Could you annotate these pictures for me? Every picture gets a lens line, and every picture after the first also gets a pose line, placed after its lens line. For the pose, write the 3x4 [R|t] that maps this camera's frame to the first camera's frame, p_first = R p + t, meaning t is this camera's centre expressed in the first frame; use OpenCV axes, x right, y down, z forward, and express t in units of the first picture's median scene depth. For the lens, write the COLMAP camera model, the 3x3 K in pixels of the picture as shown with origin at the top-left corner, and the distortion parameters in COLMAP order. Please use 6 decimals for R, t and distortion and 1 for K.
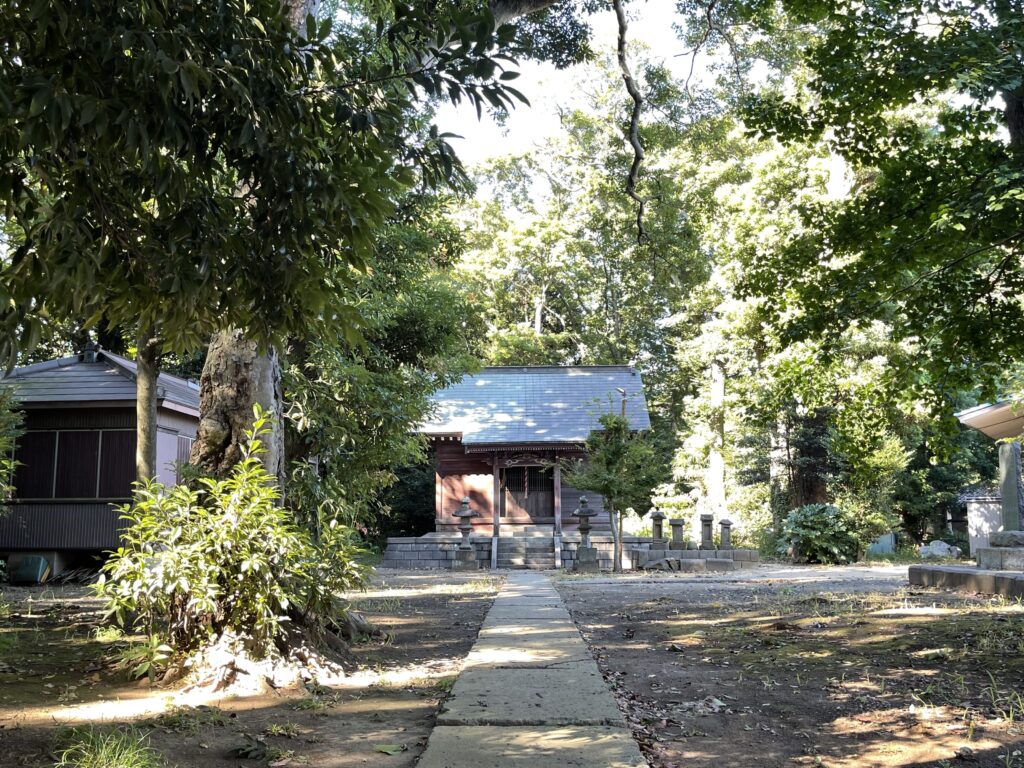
lens RADIAL K [[1042.8, 0, 516.5], [0, 1042.8, 393.8], [0, 0, 1]] dist [0.027538, 0.008578]
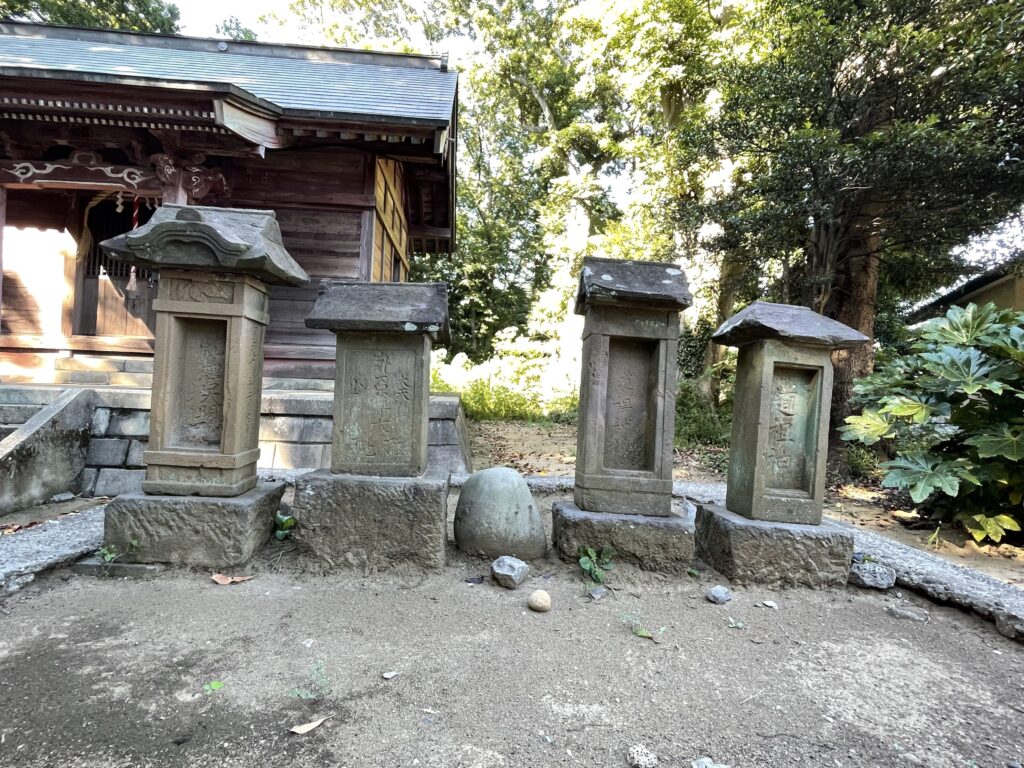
lens RADIAL K [[534.8, 0, 509.9], [0, 534.8, 386.3], [0, 0, 1]] dist [-0.003359, 0.002040]
pose [[0.994644, 0.040229, 0.095213, 0.275215], [-0.052918, 0.989467, 0.134738, 0.200778], [-0.088790, -0.139054, 0.986296, 1.571777]]
